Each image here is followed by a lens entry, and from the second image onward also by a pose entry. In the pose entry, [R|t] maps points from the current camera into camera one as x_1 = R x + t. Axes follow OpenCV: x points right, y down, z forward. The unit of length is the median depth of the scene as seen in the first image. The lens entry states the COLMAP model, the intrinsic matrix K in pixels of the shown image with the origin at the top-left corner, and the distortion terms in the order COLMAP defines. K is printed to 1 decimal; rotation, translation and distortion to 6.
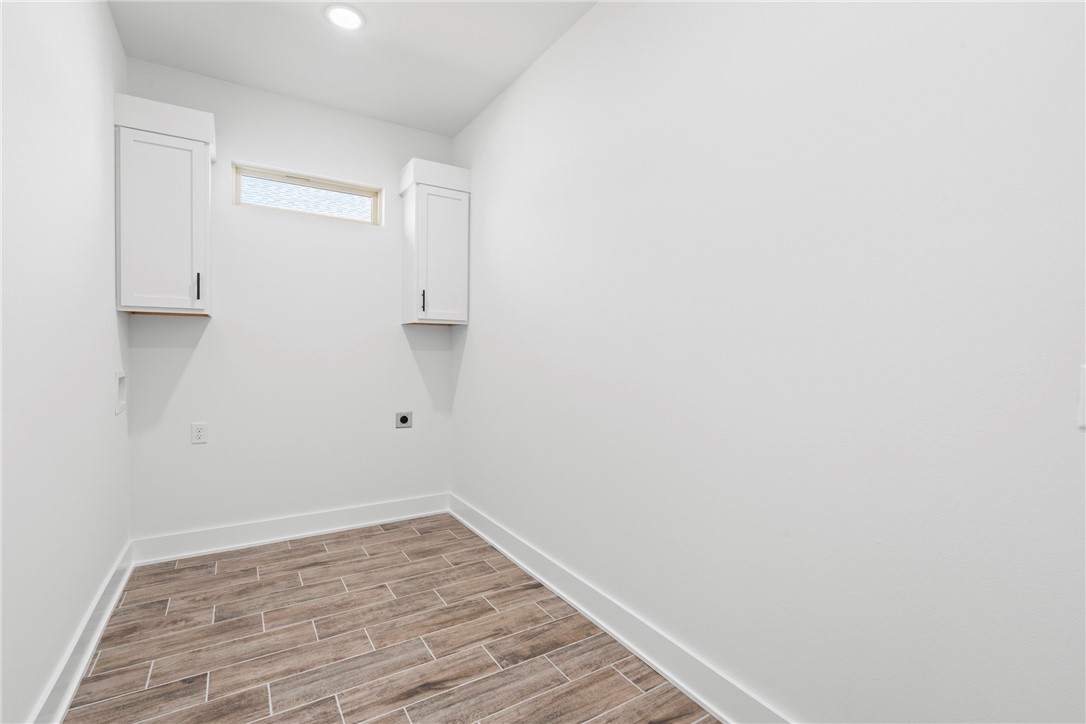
lens RADIAL K [[493.5, 0, 546.3], [0, 493.5, 362.5], [0, 0, 1]] dist [-0.003998, 0.001012]
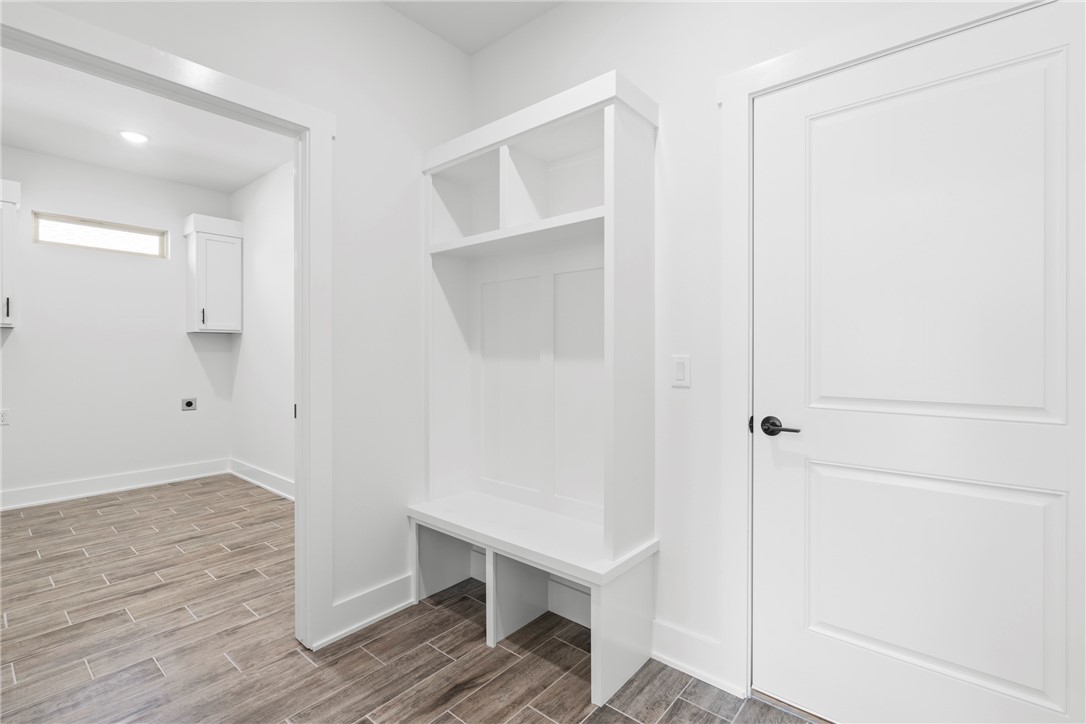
lens RADIAL K [[493.5, 0, 543.9], [0, 493.5, 354.9], [0, 0, 1]] dist [-0.003998, 0.001012]
pose [[0.953433, -0.012392, 0.301350, 0.252865], [0.016794, 0.999787, -0.012020, 0.016936], [-0.301137, 0.016521, 0.953438, -0.625236]]
